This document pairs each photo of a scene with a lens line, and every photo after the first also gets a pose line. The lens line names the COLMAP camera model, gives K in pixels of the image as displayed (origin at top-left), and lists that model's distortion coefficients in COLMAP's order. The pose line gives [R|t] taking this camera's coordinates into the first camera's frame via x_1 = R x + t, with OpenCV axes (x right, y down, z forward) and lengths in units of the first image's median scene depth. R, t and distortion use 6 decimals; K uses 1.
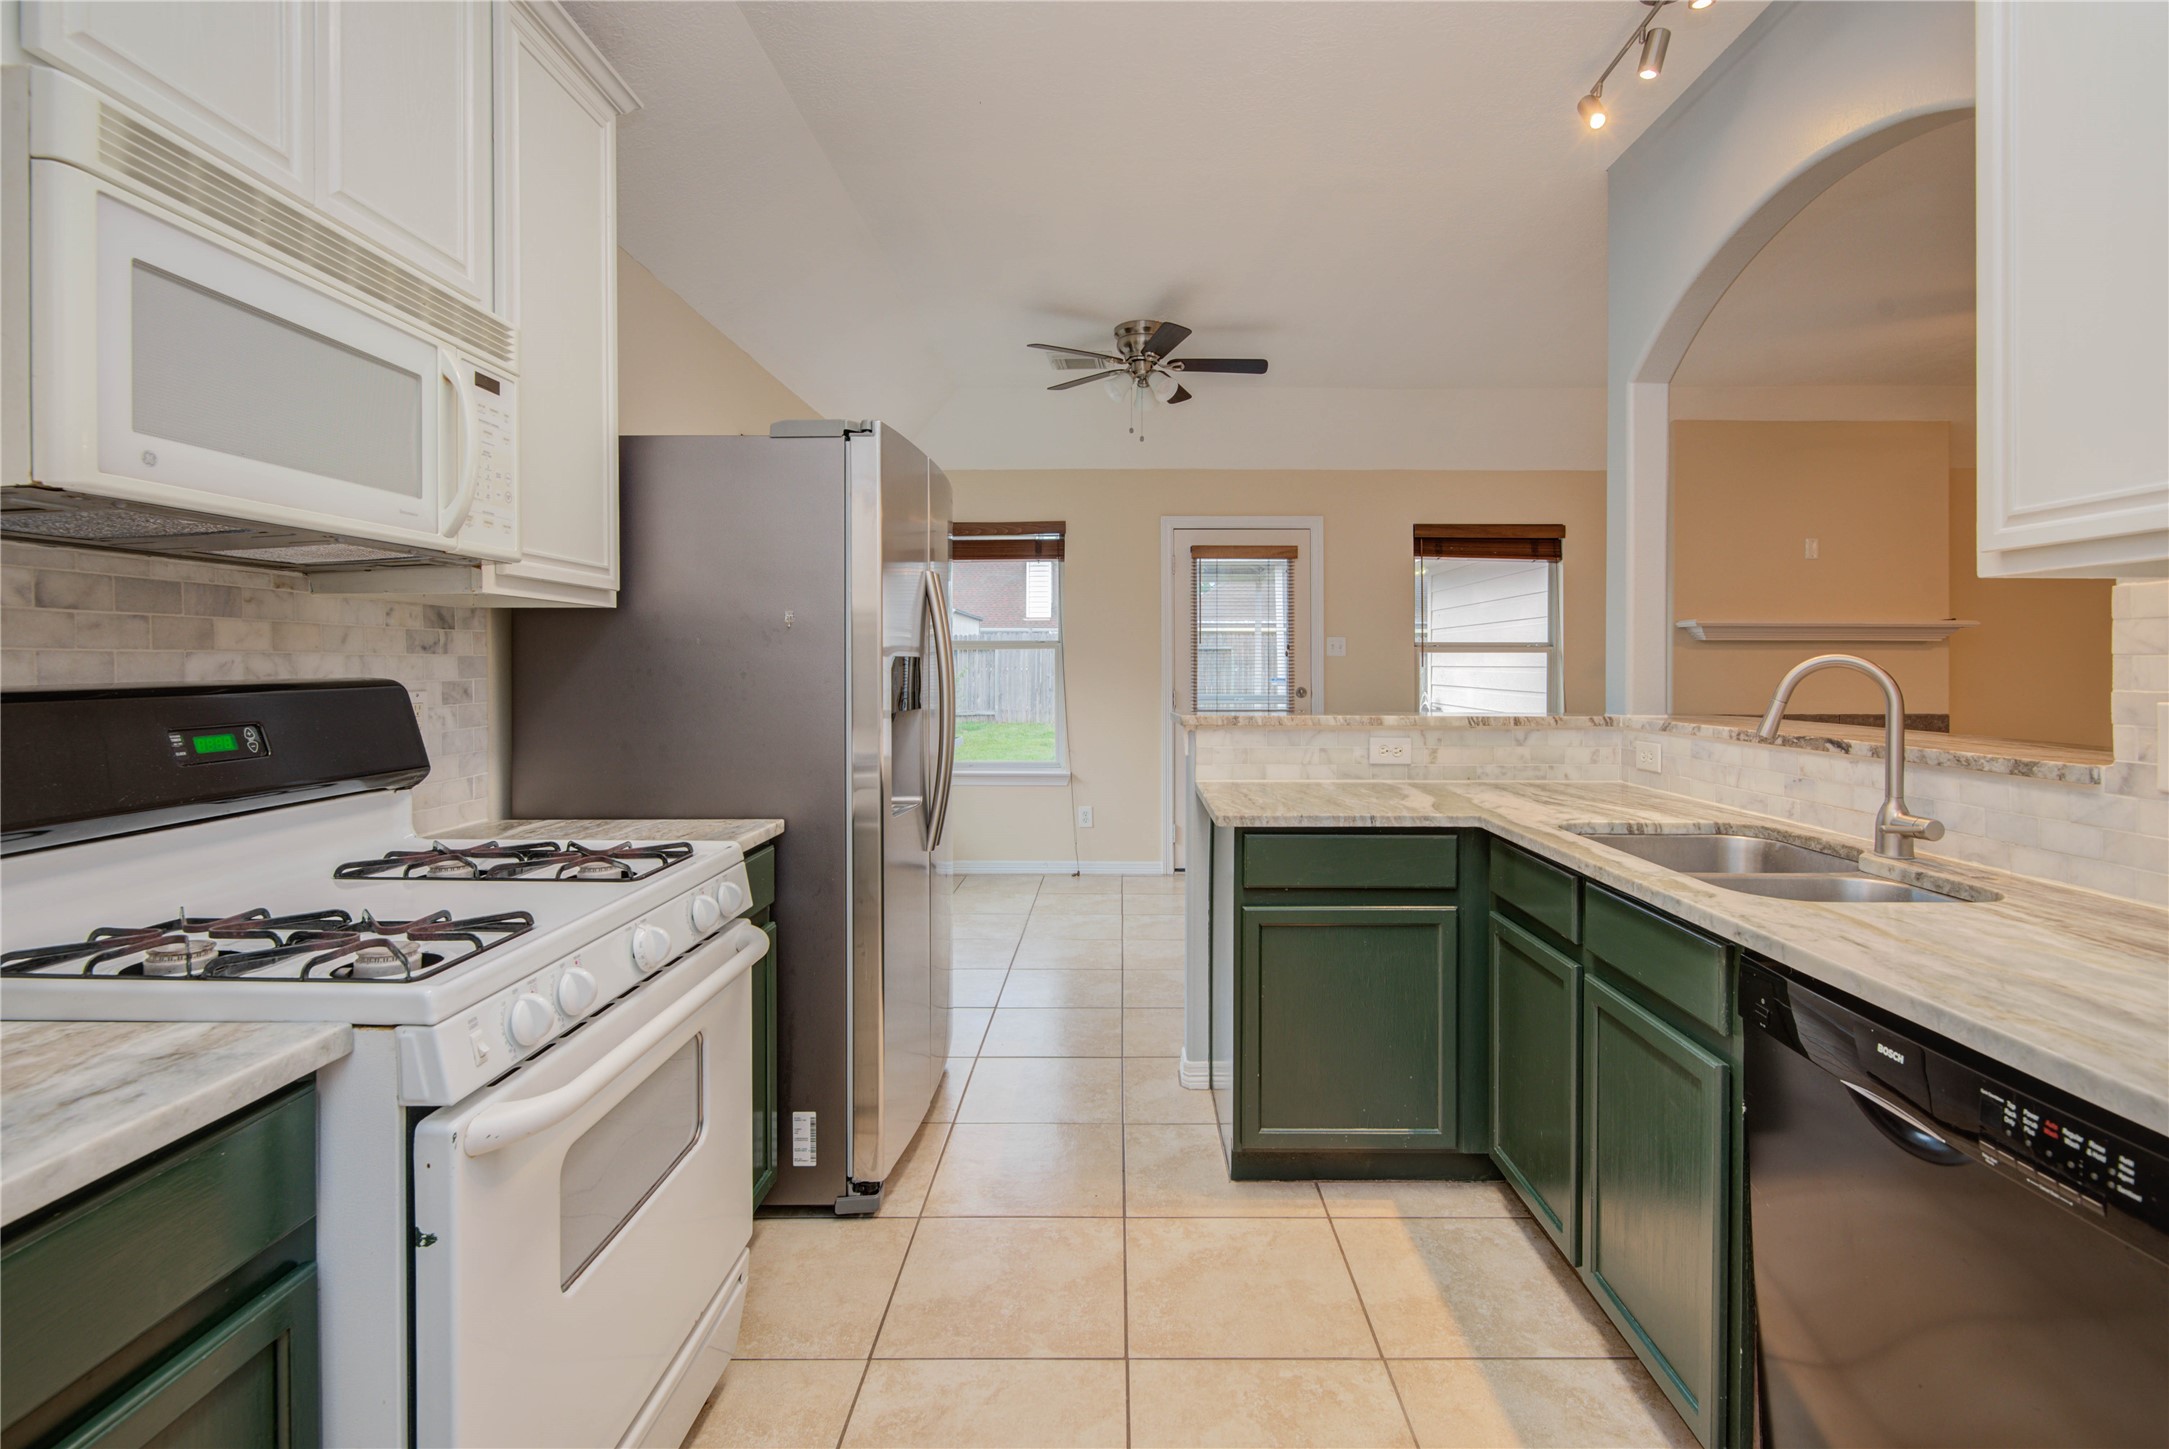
lens RADIAL K [[993.8, 0, 1107.0], [0, 993.8, 667.6], [0, 0, 1]] dist [0.004753, -0.000048]
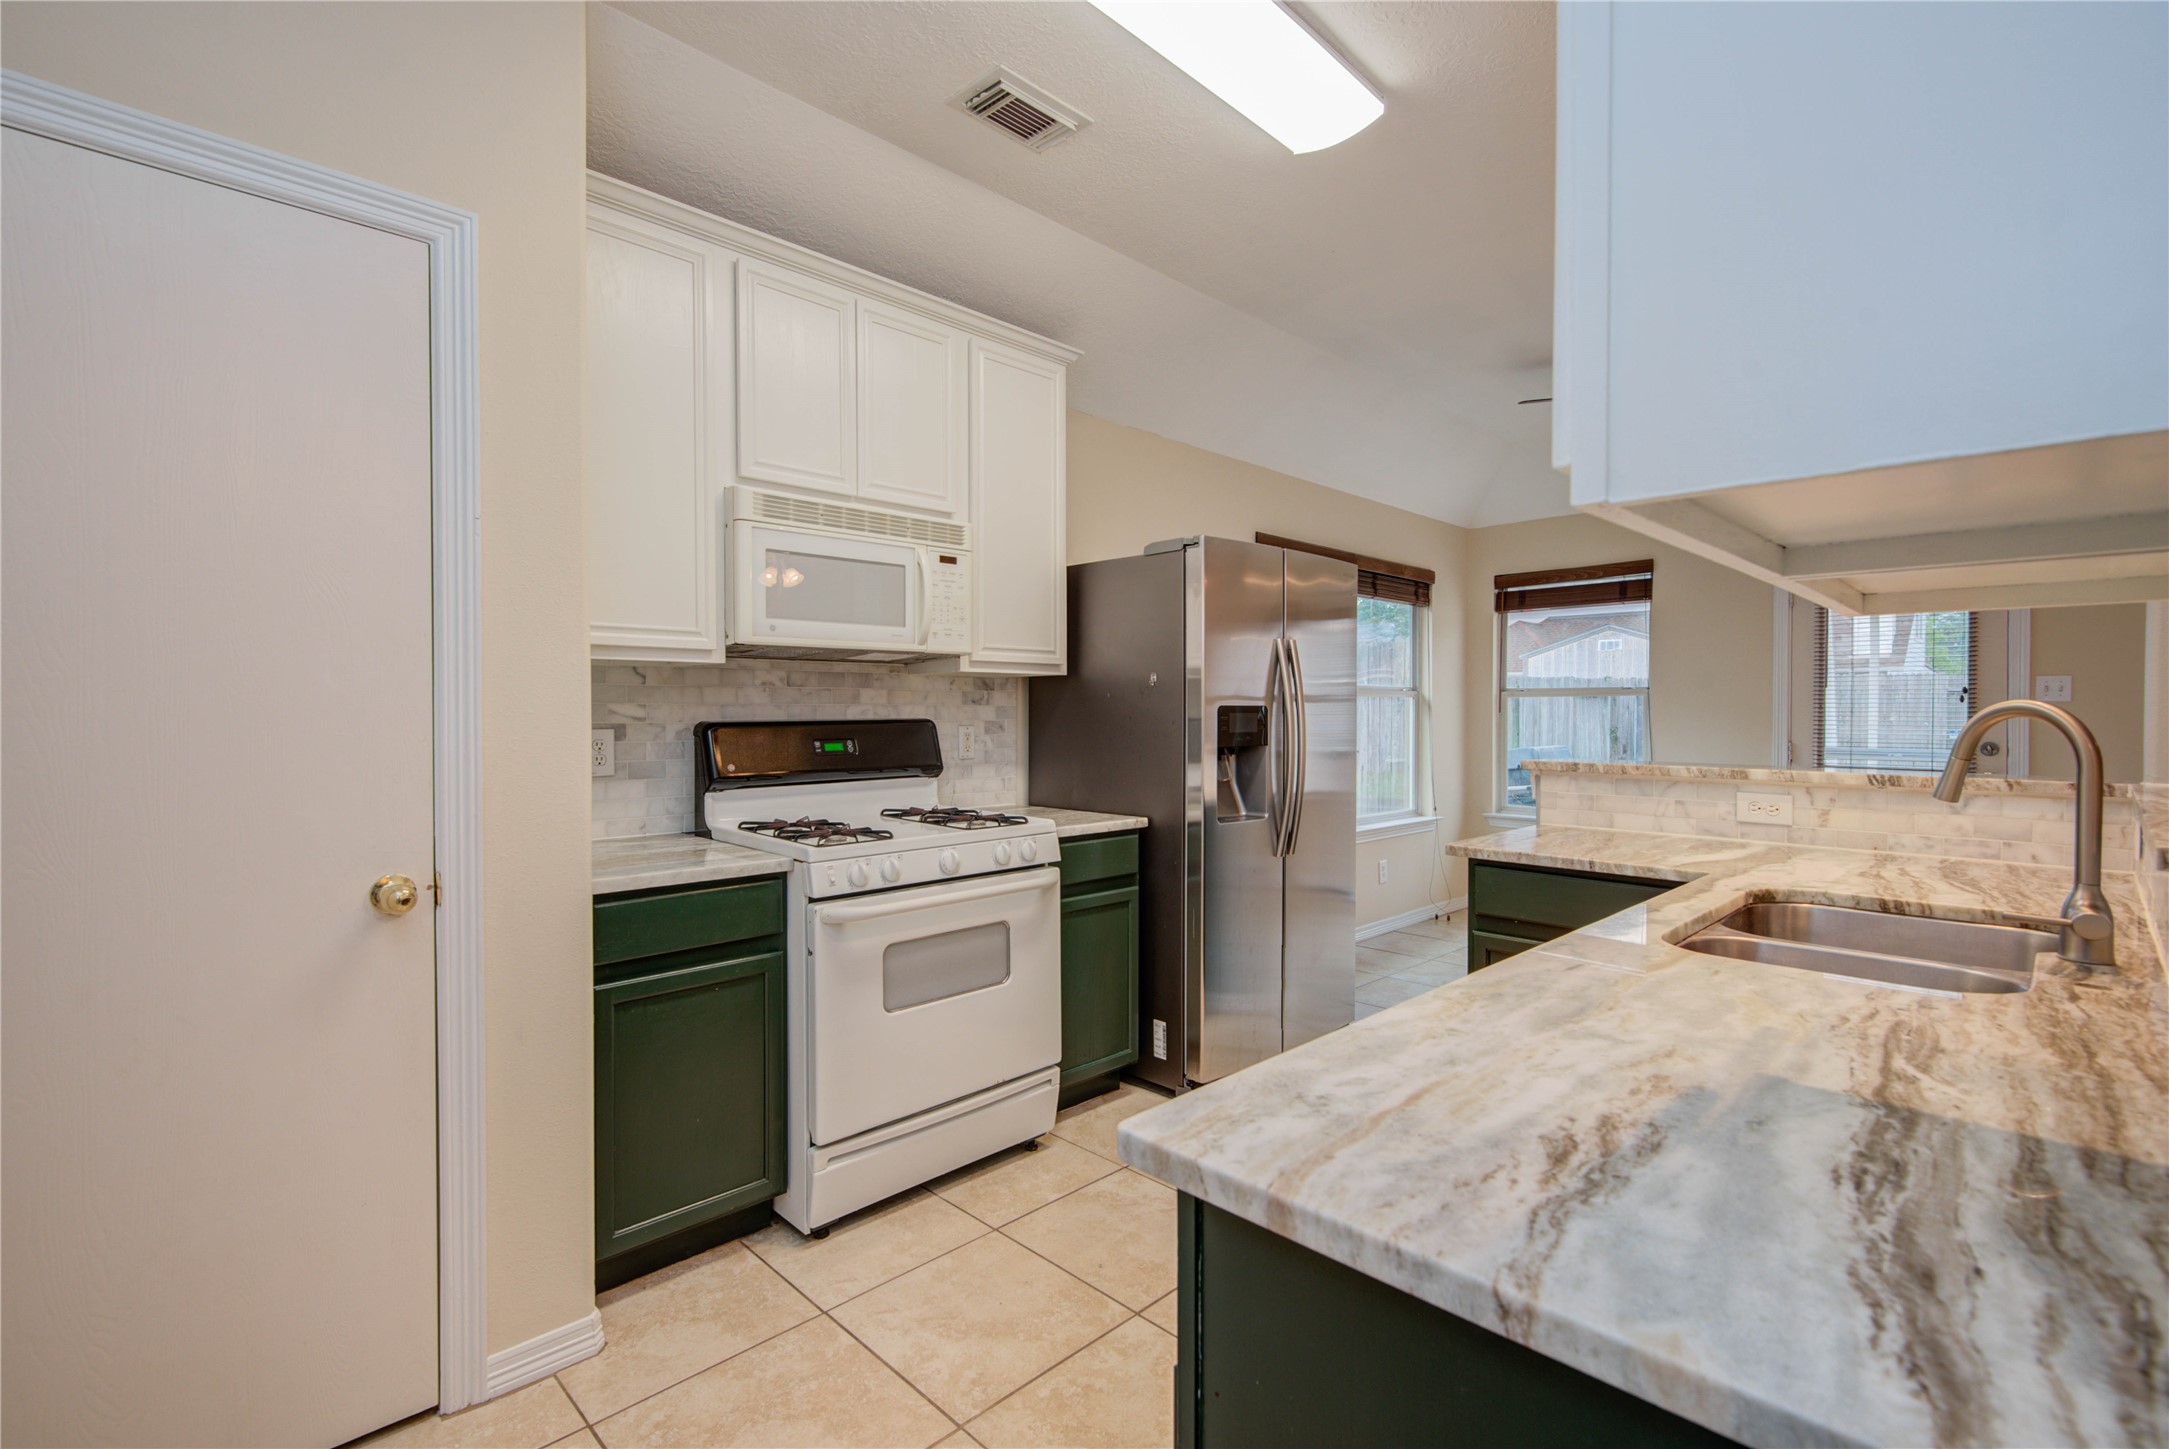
lens RADIAL K [[993.8, 0, 1094.1], [0, 993.8, 721.9], [0, 0, 1]] dist [0.004753, -0.000048]
pose [[0.700067, 0.009039, -0.714020, 0.689395], [-0.003711, 0.999952, 0.009020, -0.000492], [0.714068, -0.003665, 0.700067, -0.081171]]
